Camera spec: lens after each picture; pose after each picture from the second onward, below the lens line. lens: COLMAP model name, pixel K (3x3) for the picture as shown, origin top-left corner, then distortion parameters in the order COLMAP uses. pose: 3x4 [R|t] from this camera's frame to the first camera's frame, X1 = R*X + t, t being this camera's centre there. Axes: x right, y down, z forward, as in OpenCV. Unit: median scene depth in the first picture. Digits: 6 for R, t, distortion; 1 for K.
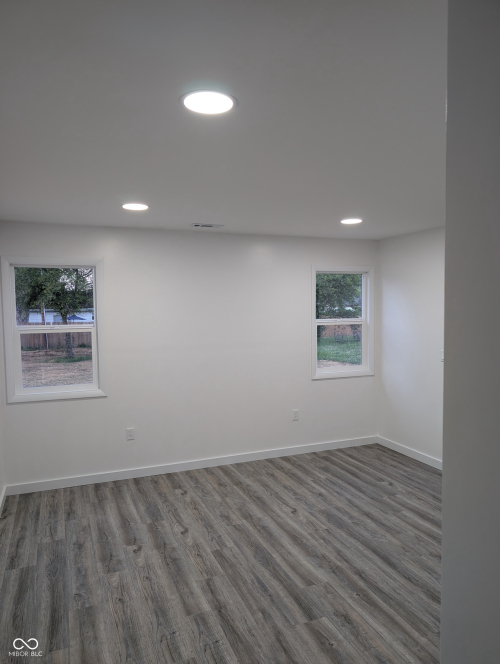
lens RADIAL K [[482.6, 0, 250.0], [0, 482.6, 332.0], [0, 0, 1]] dist [0.002686, 0.002242]
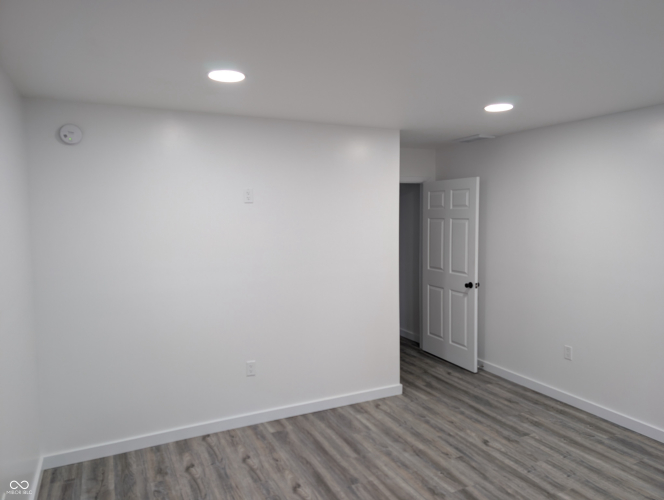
lens RADIAL K [[482.6, 0, 332.0], [0, 482.6, 250.0], [0, 0, 1]] dist [0.002686, 0.002242]
pose [[-0.996999, 0.024445, -0.073453, 0.526109], [0.013603, 0.989393, 0.144624, -0.139862], [0.076210, 0.143190, -0.986757, 2.102314]]
